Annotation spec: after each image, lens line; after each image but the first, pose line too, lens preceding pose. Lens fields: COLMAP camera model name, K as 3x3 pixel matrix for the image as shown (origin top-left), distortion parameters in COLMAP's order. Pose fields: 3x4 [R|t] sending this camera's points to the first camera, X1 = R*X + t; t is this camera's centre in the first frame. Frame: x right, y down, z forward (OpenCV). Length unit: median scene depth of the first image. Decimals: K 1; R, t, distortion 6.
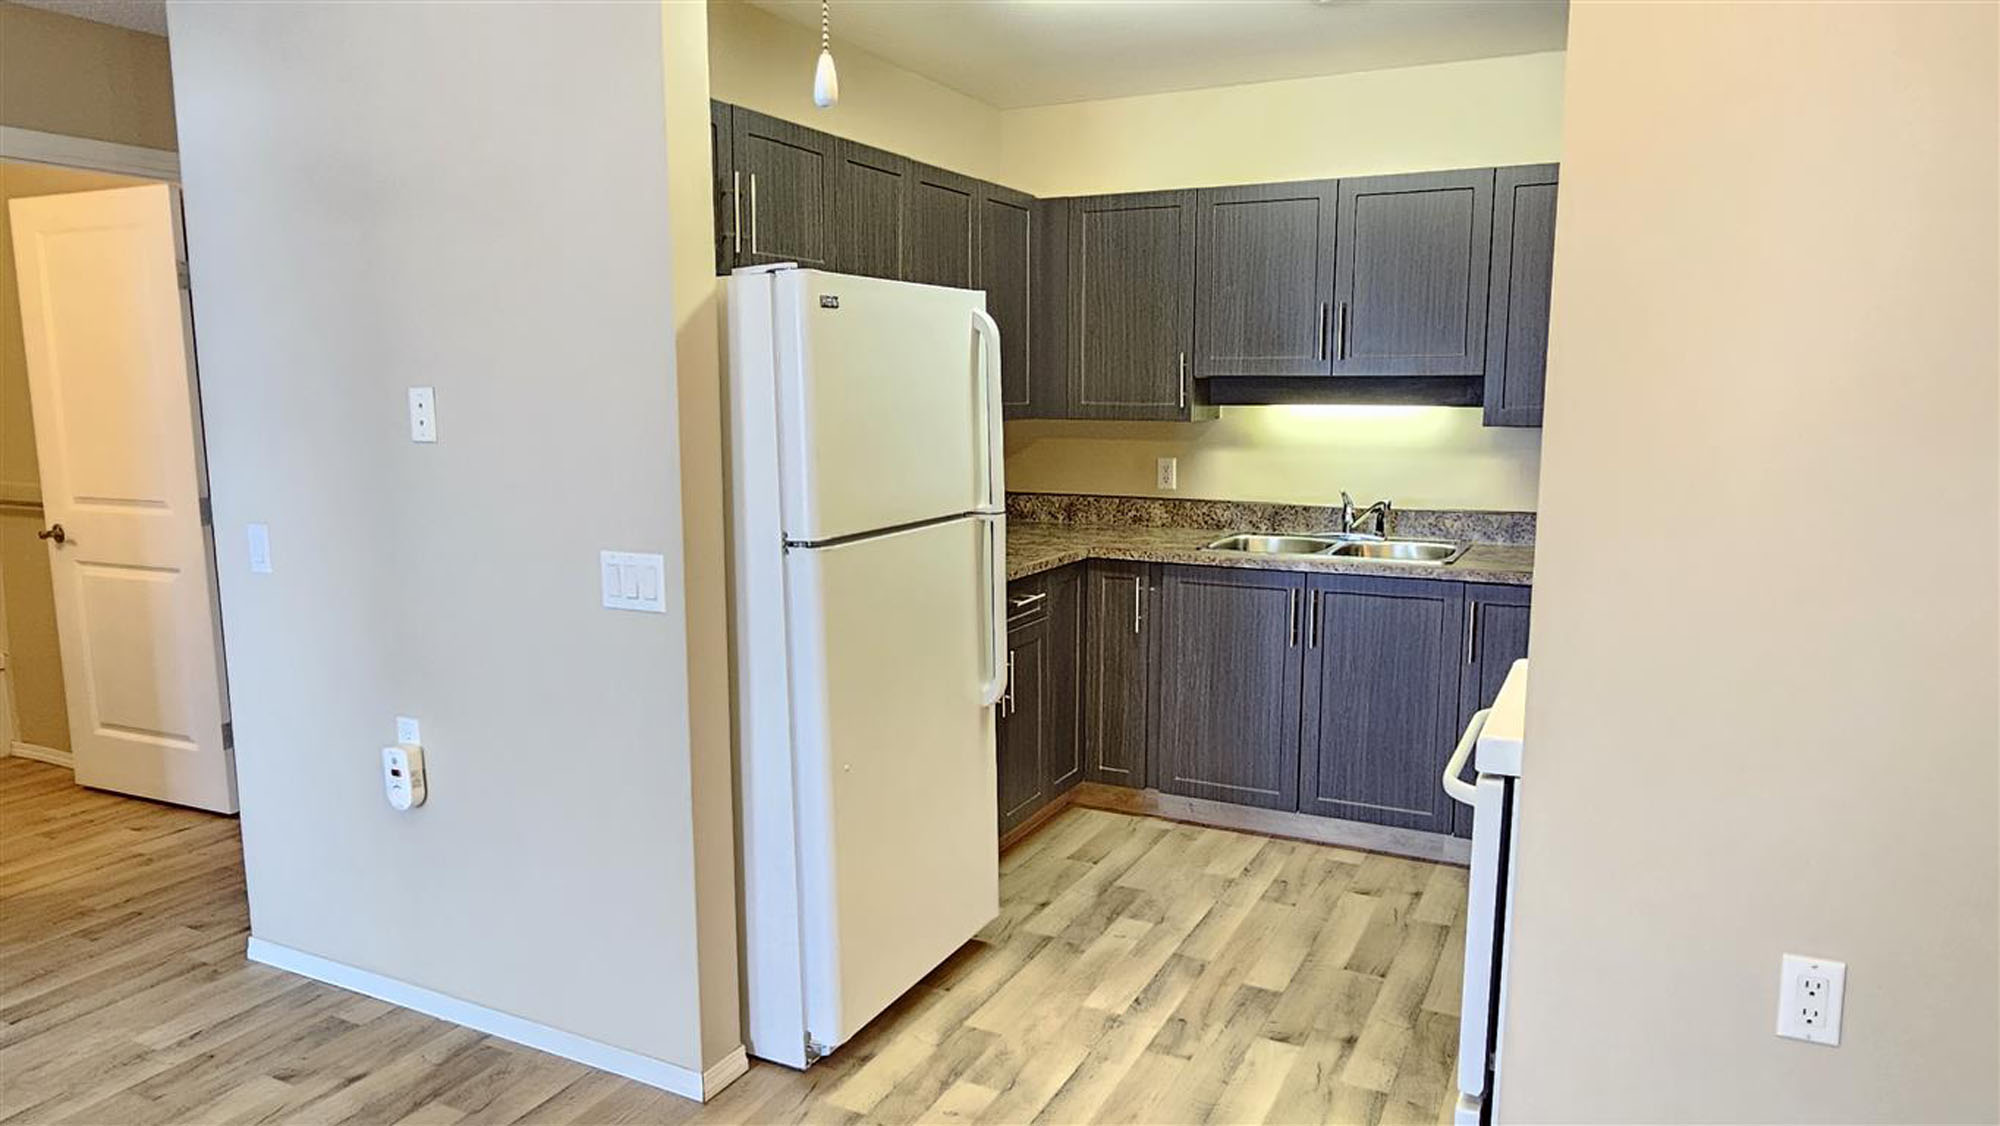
lens RADIAL K [[1274.0, 0, 1005.4], [0, 1274.0, 574.1], [0, 0, 1]] dist [0.011385, -0.011486]
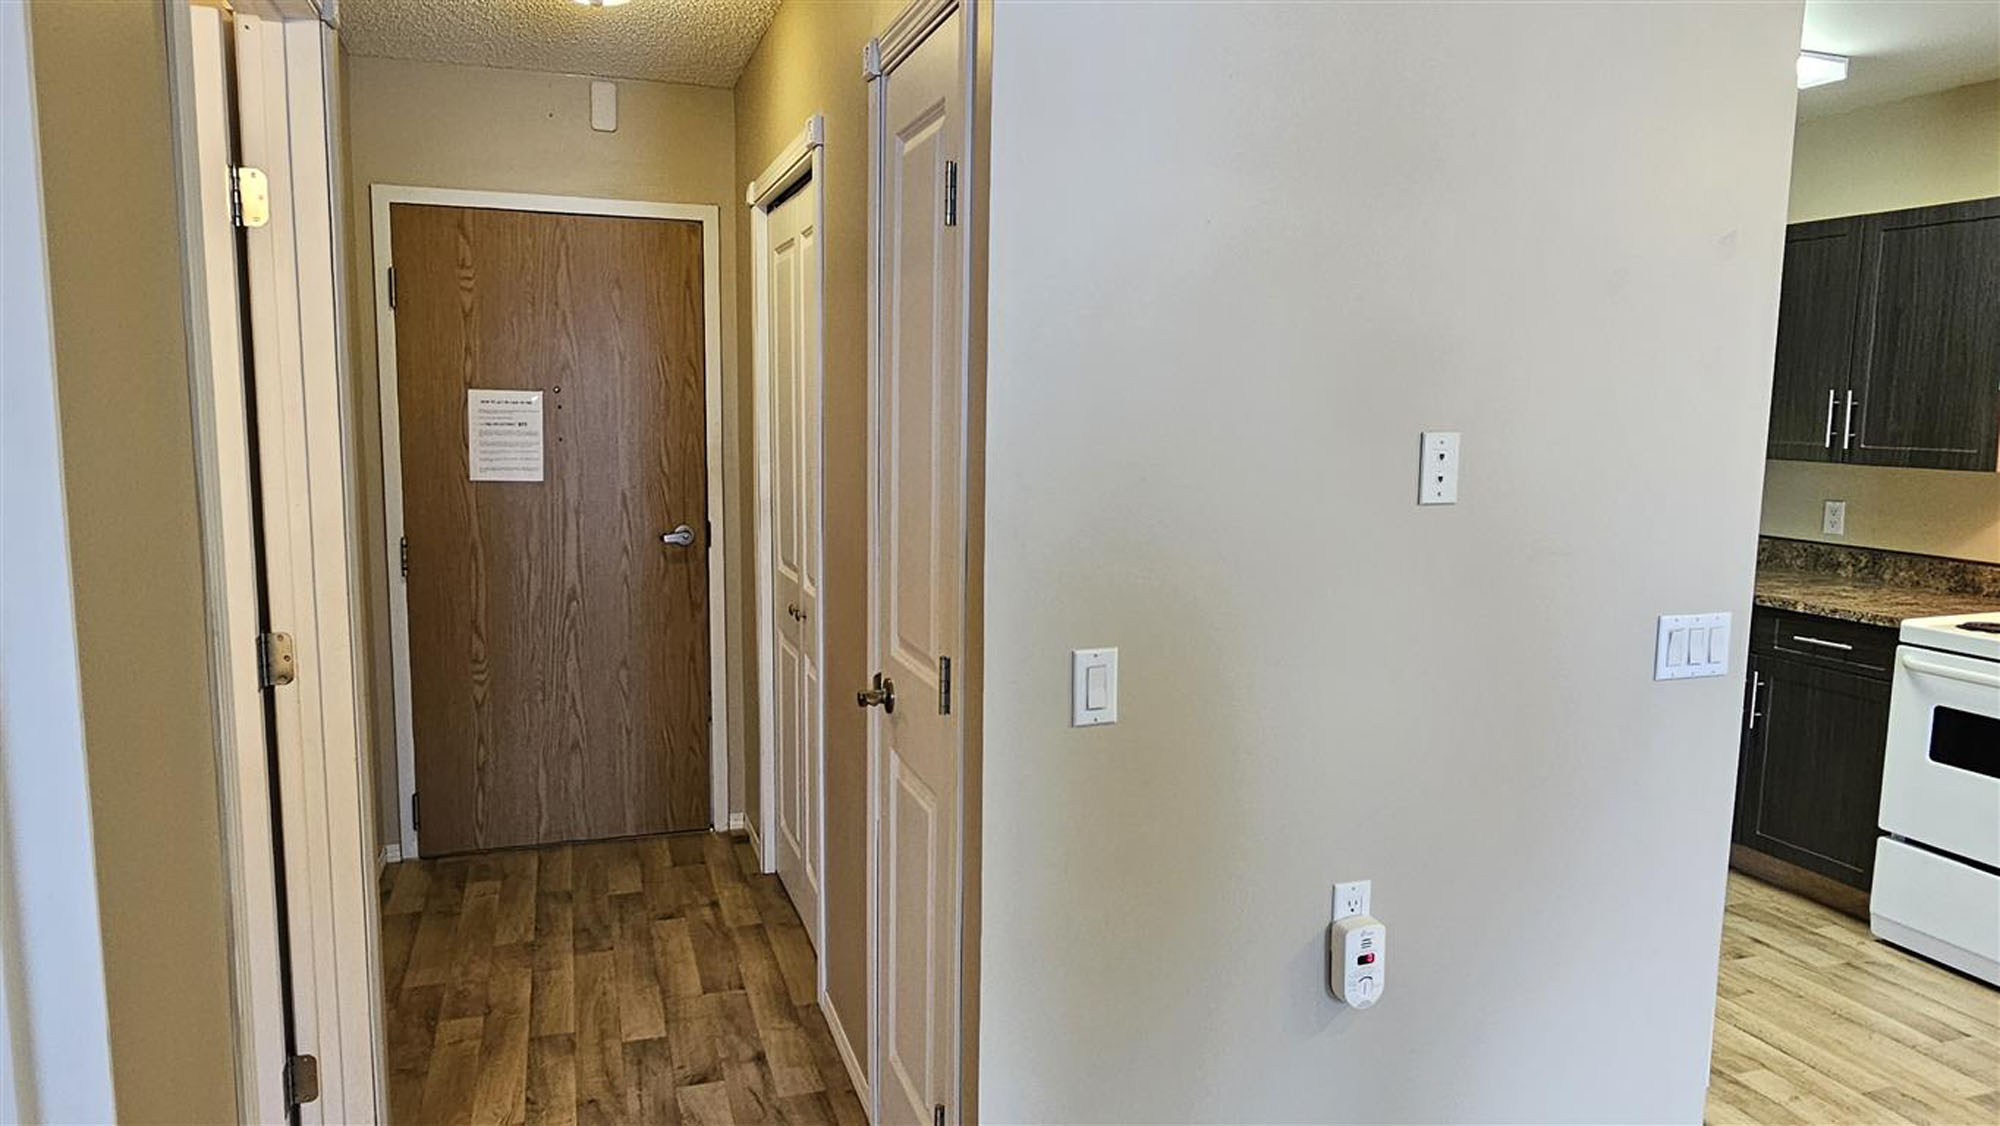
lens RADIAL K [[1252.3, 0, 956.0], [0, 1252.3, 563.0], [0, 0, 1]] dist [-0.005206, -0.003592]
pose [[0.717175, -0.081241, 0.692142, -0.809642], [0.097554, 0.995106, 0.015720, -0.074445], [-0.690031, 0.056247, 0.721591, 0.457128]]
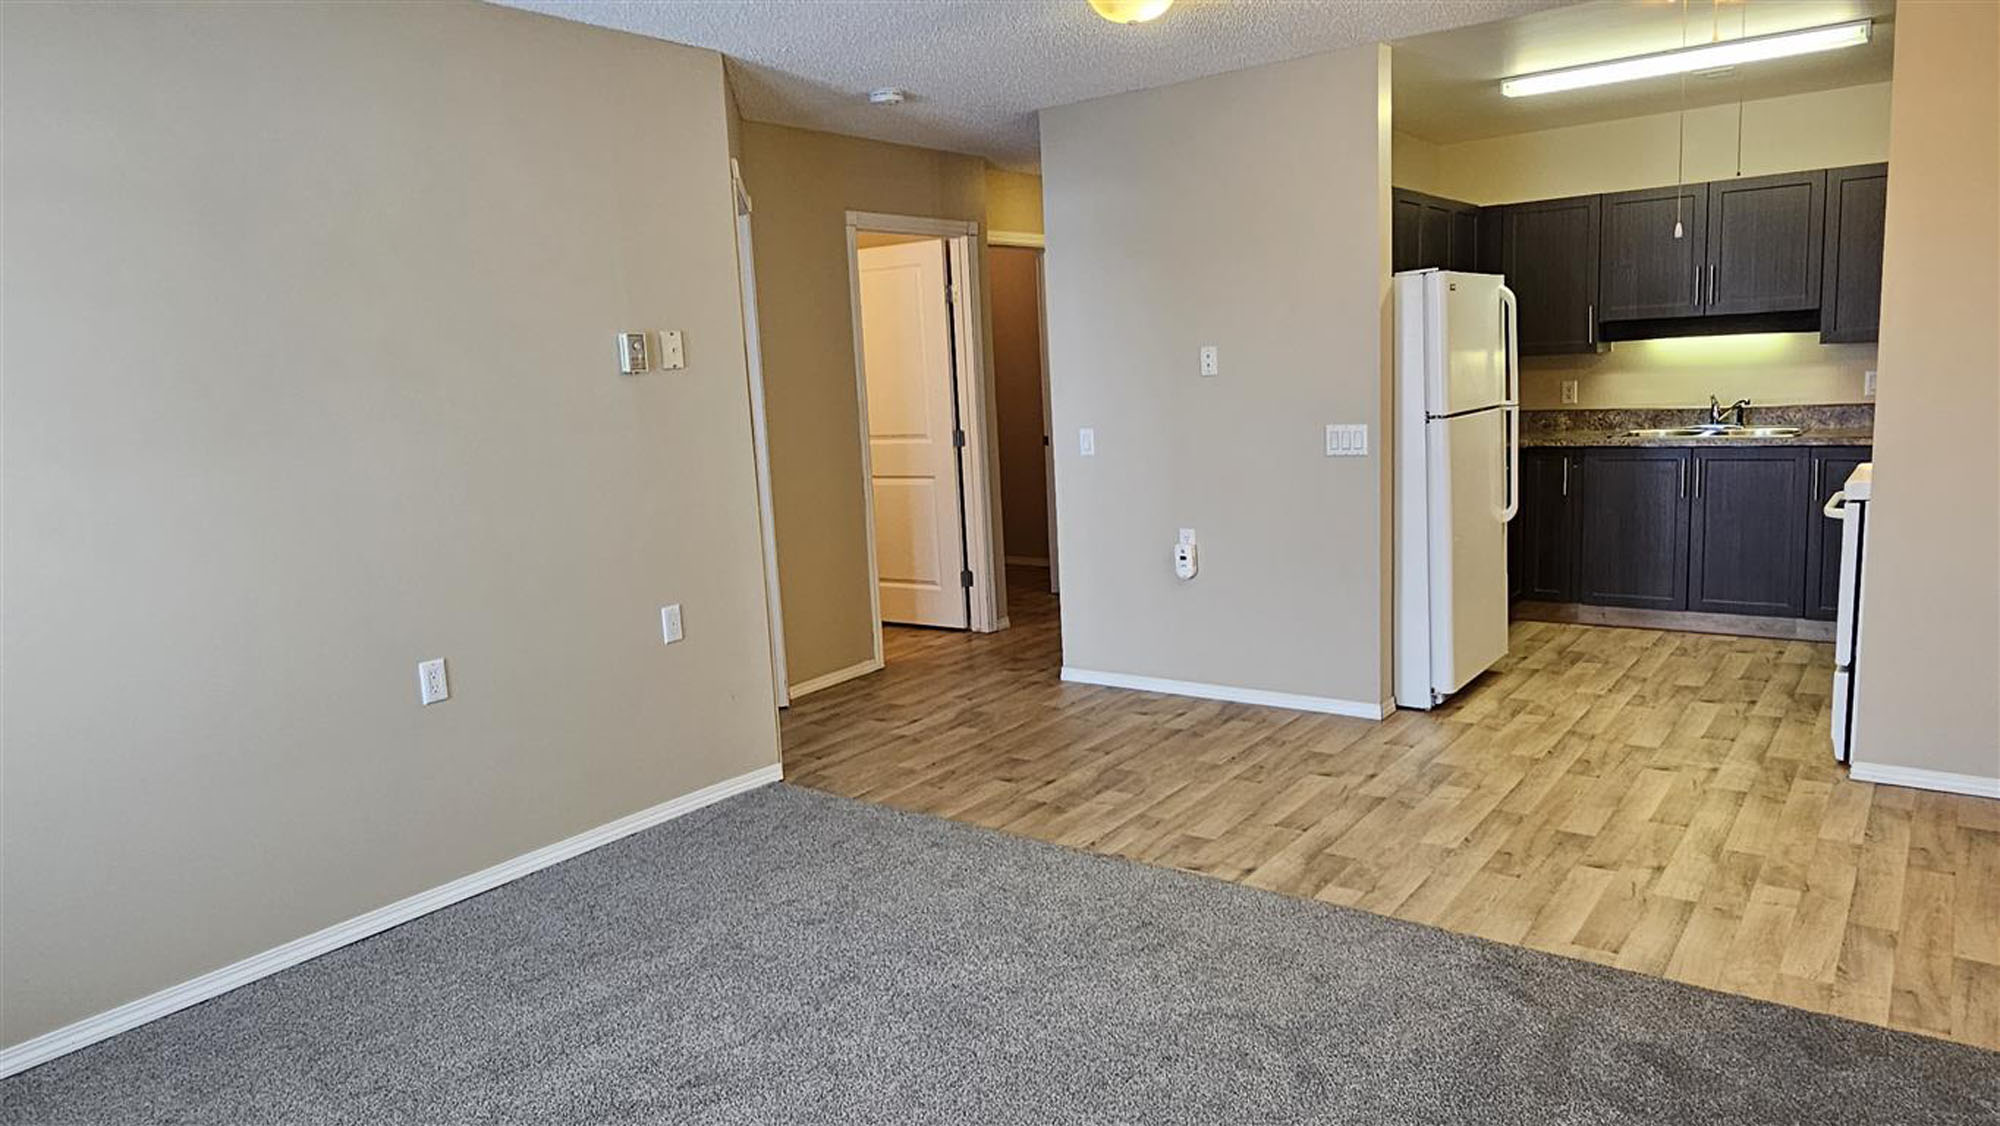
lens RADIAL K [[1274.0, 0, 1002.6], [0, 1274.0, 564.9], [0, 0, 1]] dist [0.011385, -0.011486]
pose [[0.983449, -0.021635, -0.179891, -0.291243], [0.023326, 0.999701, 0.007287, 0.105596], [0.179680, -0.011363, 0.983660, -0.617339]]
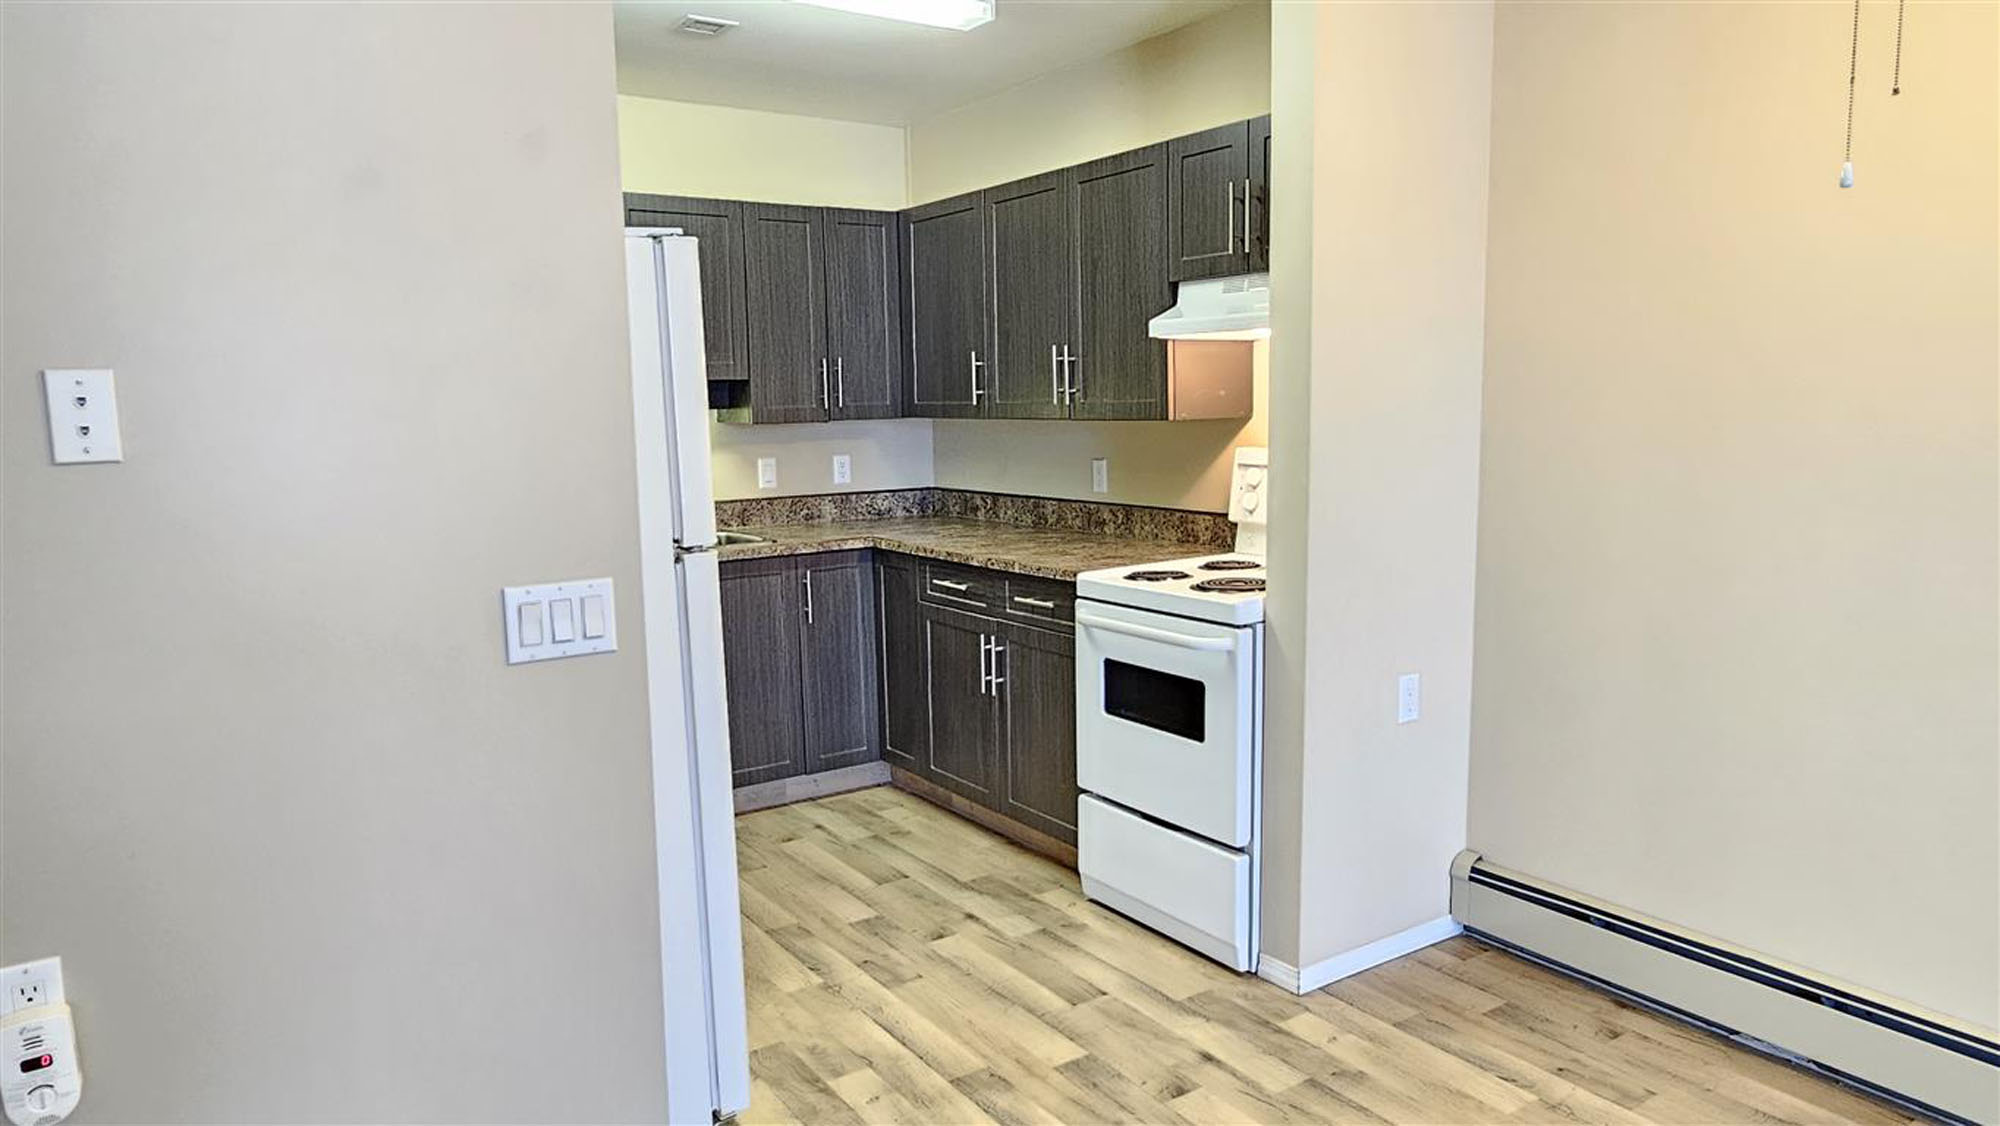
lens RADIAL K [[1274.0, 0, 985.0], [0, 1274.0, 565.5], [0, 0, 1]] dist [0.011385, -0.011486]
pose [[0.492631, -0.120181, 0.861900, -0.524977], [0.148883, 0.987455, 0.052592, -0.018509], [-0.857408, 0.102414, 0.504344, 0.247231]]
